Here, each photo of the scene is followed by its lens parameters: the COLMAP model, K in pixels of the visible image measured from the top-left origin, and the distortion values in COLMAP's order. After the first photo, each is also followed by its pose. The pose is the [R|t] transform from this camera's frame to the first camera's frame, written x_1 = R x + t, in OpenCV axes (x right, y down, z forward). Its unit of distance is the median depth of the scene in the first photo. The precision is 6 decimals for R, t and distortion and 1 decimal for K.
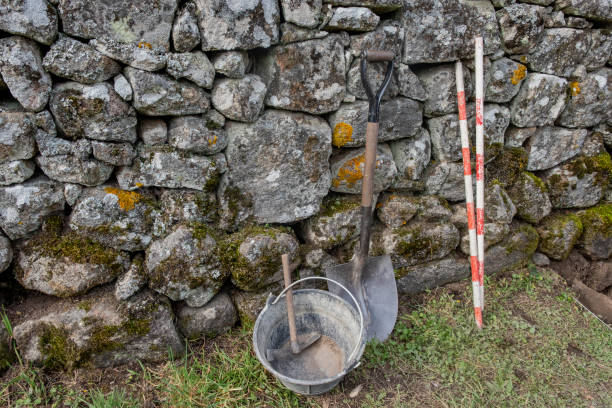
lens RADIAL K [[480.4, 0, 306.5], [0, 480.4, 186.0], [0, 0, 1]] dist [-0.033361, 0.017605]
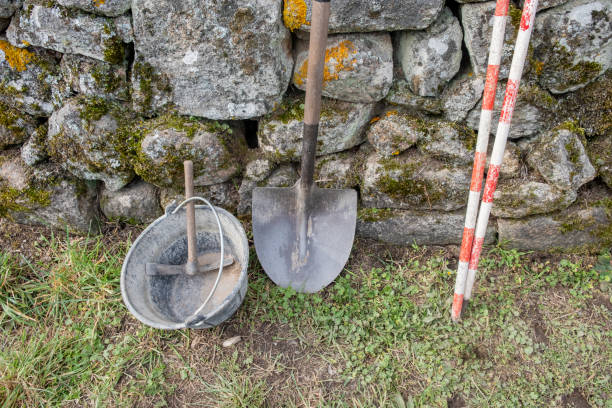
lens RADIAL K [[480.4, 0, 306.5], [0, 480.4, 186.0], [0, 0, 1]] dist [-0.033361, 0.017605]
pose [[0.898916, 0.273820, -0.342011, 0.401238], [-0.155216, 0.929039, 0.335849, -0.112557], [0.409704, -0.248815, 0.877630, 0.362885]]
